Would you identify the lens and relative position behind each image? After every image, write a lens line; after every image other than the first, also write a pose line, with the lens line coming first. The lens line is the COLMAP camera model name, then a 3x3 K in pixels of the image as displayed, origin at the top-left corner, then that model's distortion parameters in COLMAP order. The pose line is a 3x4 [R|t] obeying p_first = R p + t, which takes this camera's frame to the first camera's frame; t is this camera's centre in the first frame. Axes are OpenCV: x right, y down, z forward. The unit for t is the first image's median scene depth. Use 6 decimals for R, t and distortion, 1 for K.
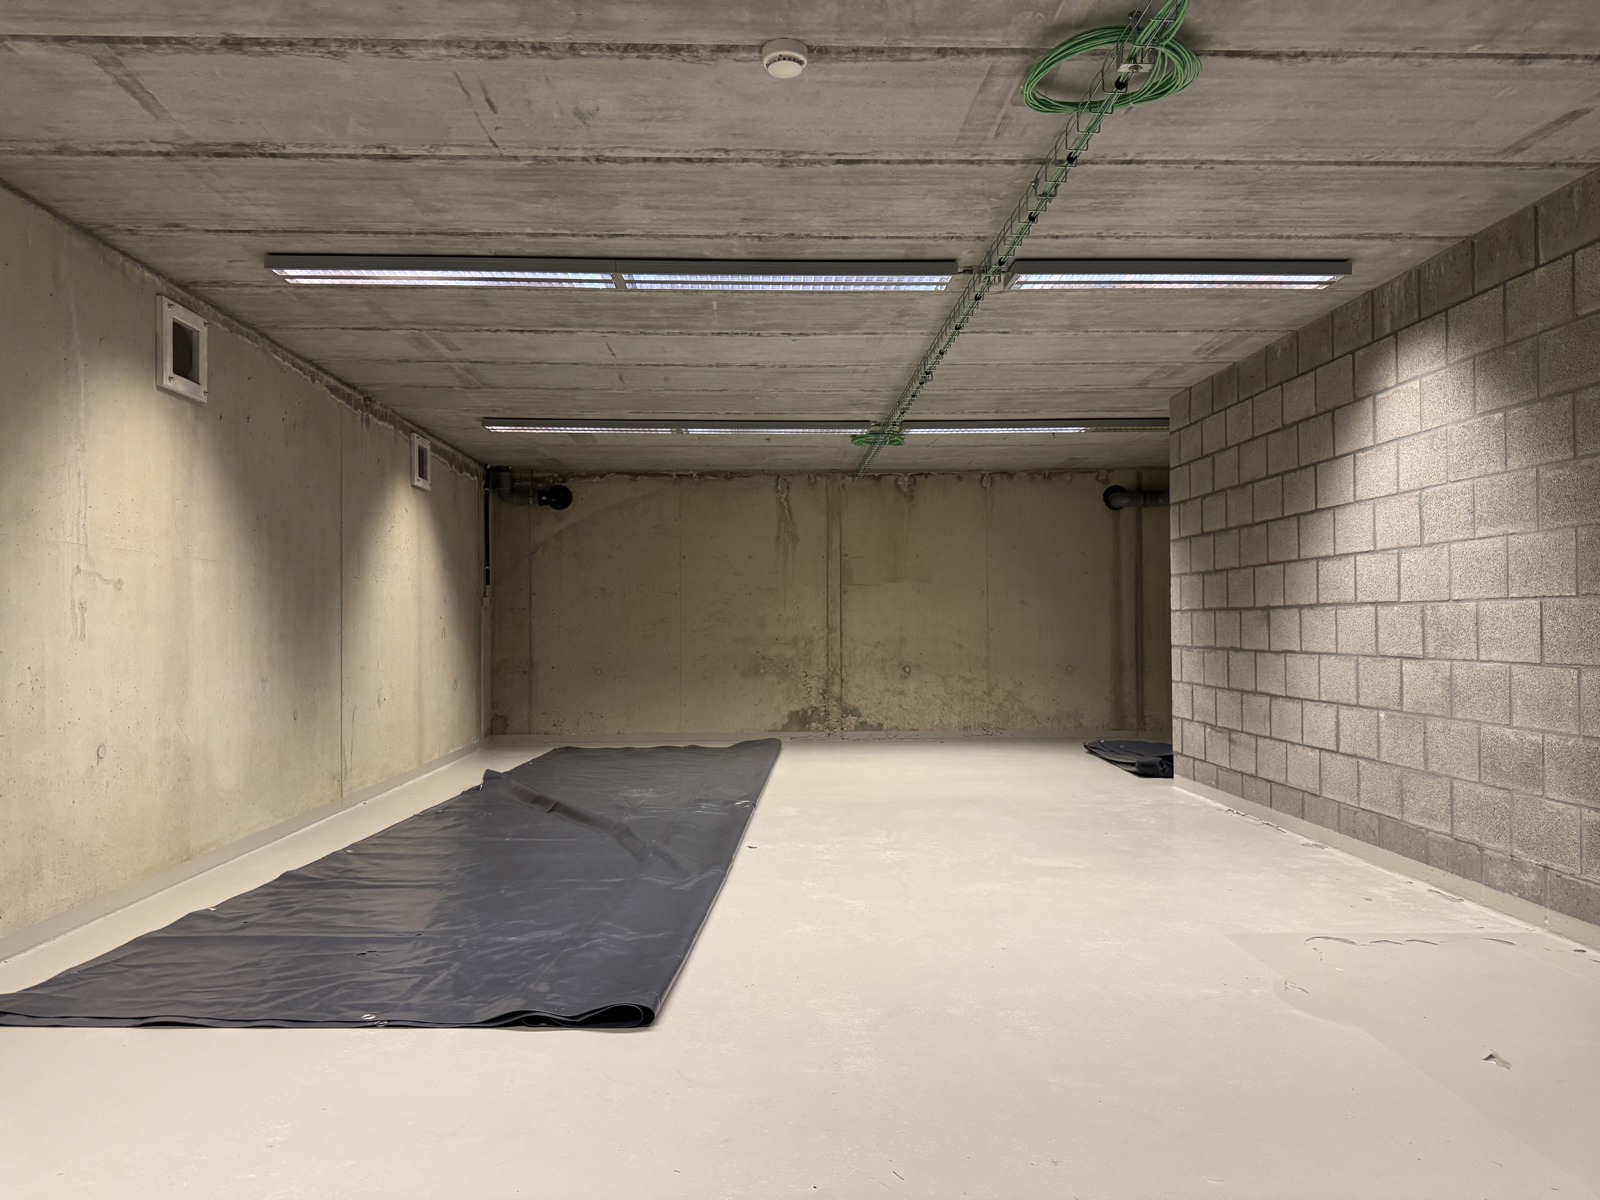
lens RADIAL K [[1130.1, 0, 797.3], [0, 1130.1, 603.4], [0, 0, 1]] dist [0.049879, -0.053474]
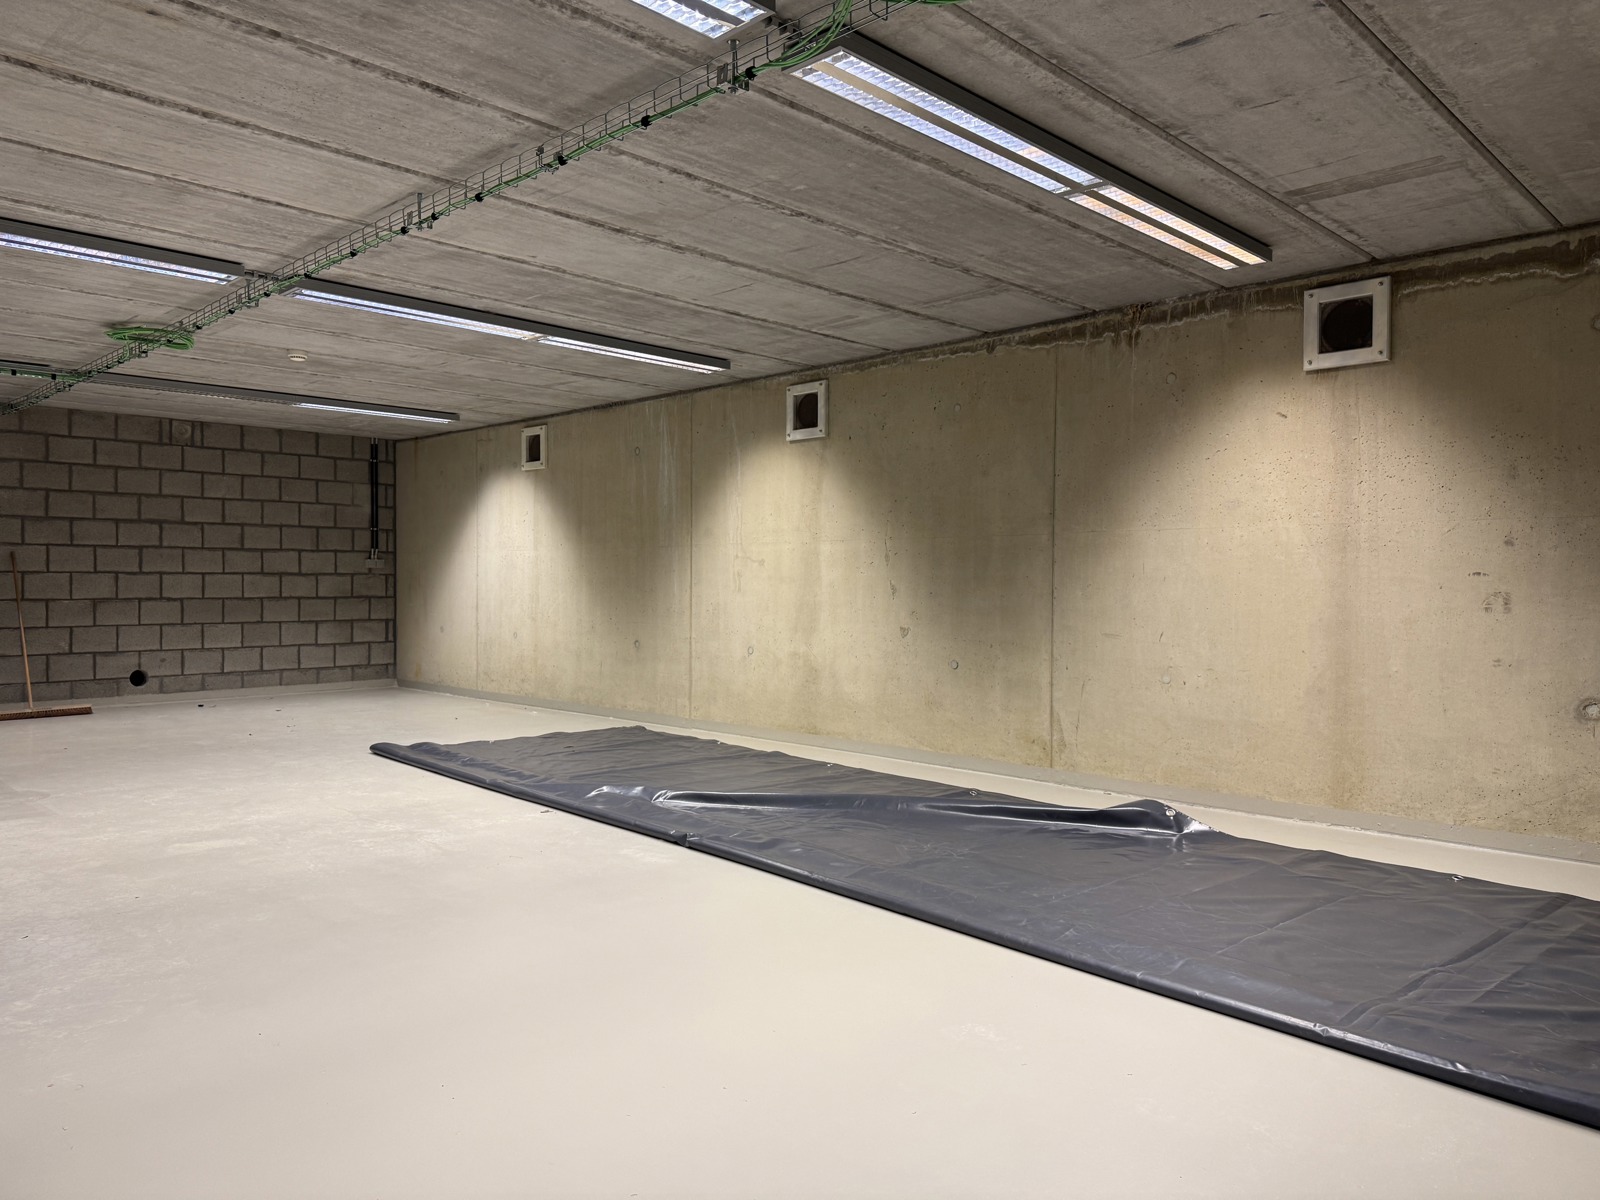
lens RADIAL K [[1130.1, 0, 800.7], [0, 1130.1, 603.0], [0, 0, 1]] dist [0.049879, -0.053474]
pose [[-0.734366, 0.019835, -0.678464, 0.564558], [0.017430, 0.999794, 0.010362, 0.029864], [0.678530, -0.004216, -0.734561, 2.260227]]
